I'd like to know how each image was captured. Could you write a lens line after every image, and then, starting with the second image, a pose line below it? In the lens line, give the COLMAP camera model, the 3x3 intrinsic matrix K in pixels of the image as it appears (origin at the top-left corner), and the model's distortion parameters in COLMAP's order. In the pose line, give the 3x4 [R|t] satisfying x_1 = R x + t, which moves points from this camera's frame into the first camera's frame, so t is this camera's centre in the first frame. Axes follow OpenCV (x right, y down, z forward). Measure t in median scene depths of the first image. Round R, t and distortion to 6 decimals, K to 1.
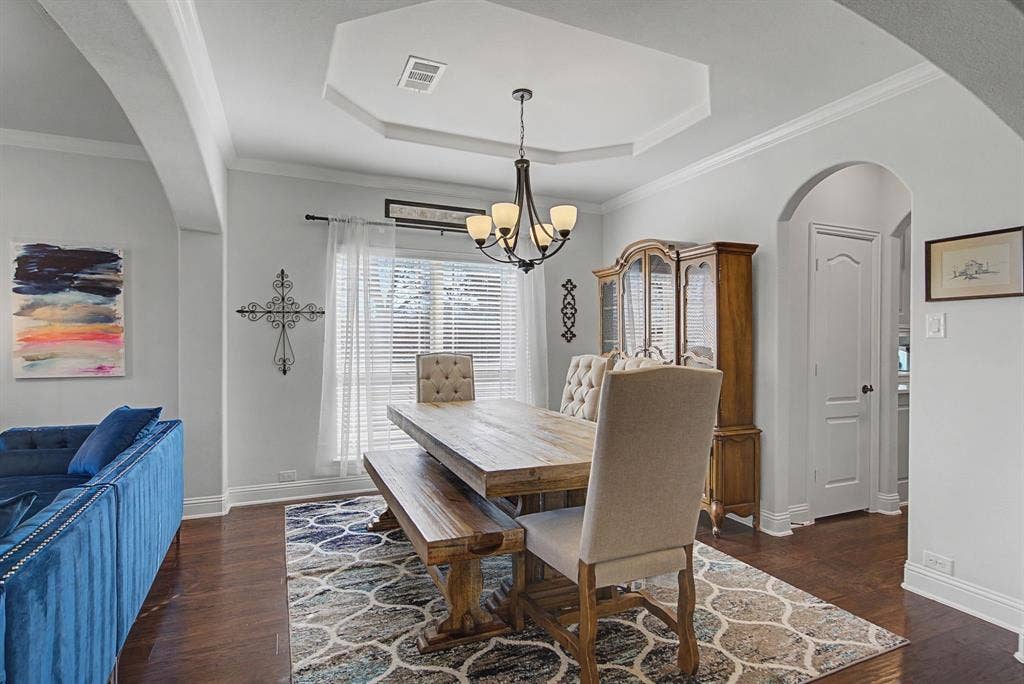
lens RADIAL K [[512.7, 0, 514.9], [0, 512.7, 345.6], [0, 0, 1]] dist [-0.000126, 0.002241]
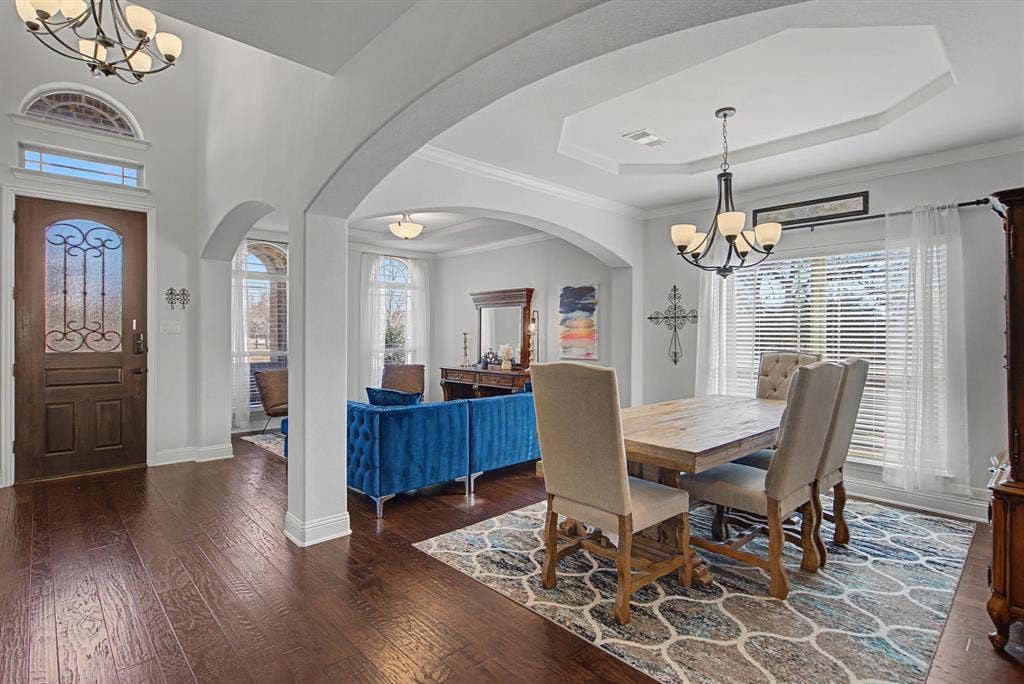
lens RADIAL K [[512.7, 0, 531.6], [0, 512.7, 332.8], [0, 0, 1]] dist [-0.000126, 0.002241]
pose [[0.359401, -0.004529, -0.933172, 0.749339], [-0.009239, 0.999922, -0.008412, -0.012011], [0.933137, 0.011645, 0.359332, 0.203868]]
